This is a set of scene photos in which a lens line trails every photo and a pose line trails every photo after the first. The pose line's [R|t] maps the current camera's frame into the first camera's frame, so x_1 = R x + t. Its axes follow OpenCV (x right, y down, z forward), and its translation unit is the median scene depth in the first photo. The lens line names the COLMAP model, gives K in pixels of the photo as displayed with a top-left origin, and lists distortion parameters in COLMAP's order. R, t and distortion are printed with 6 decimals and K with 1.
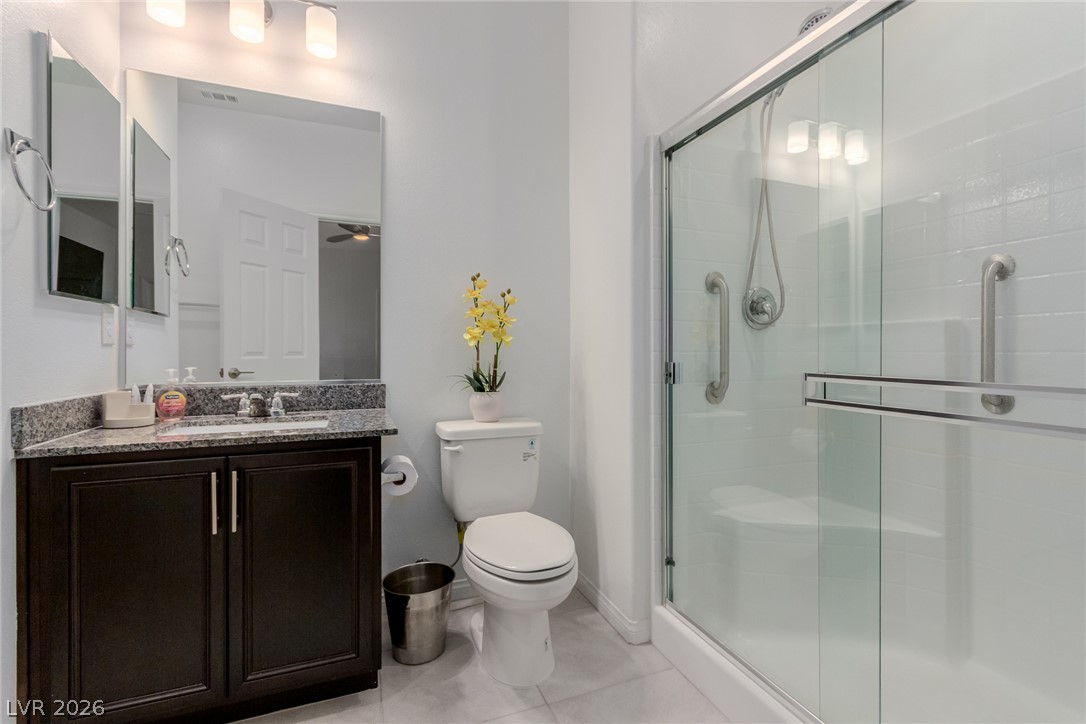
lens RADIAL K [[506.4, 0, 551.3], [0, 506.4, 352.3], [0, 0, 1]] dist [-0.000037, 0.000134]
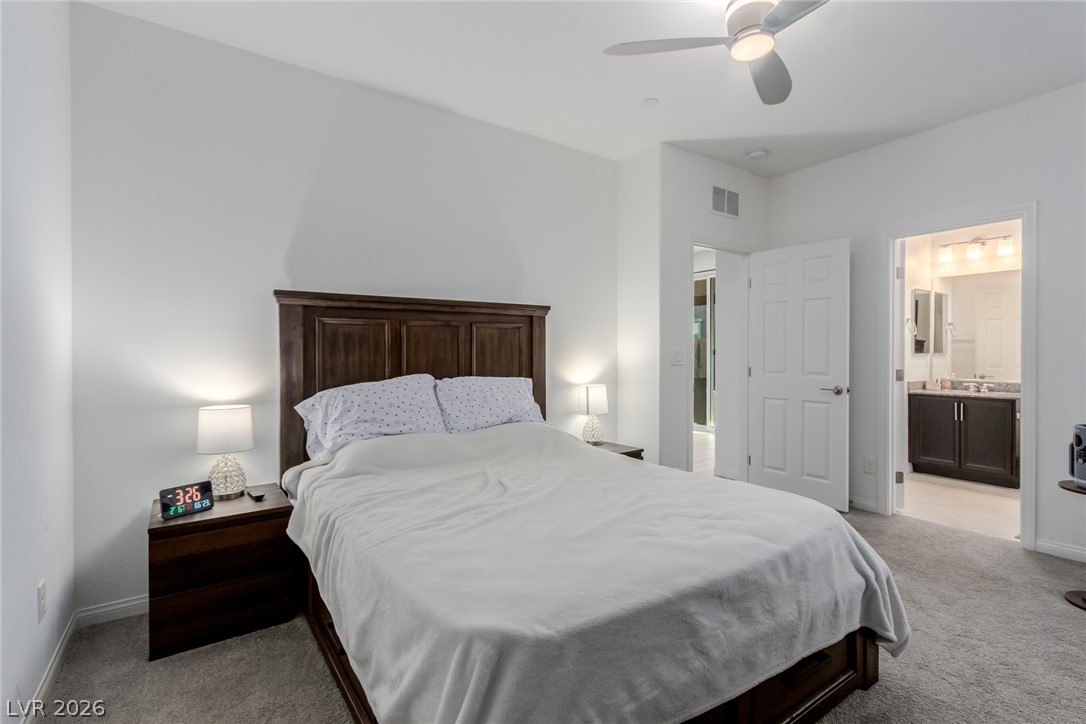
lens RADIAL K [[506.4, 0, 549.1], [0, 506.4, 353.6], [0, 0, 1]] dist [-0.000037, 0.000134]
pose [[0.234111, 0.005618, -0.972194, 1.731973], [-0.003746, 0.999981, 0.004876, -0.099013], [0.972203, 0.002500, 0.234127, -2.136340]]
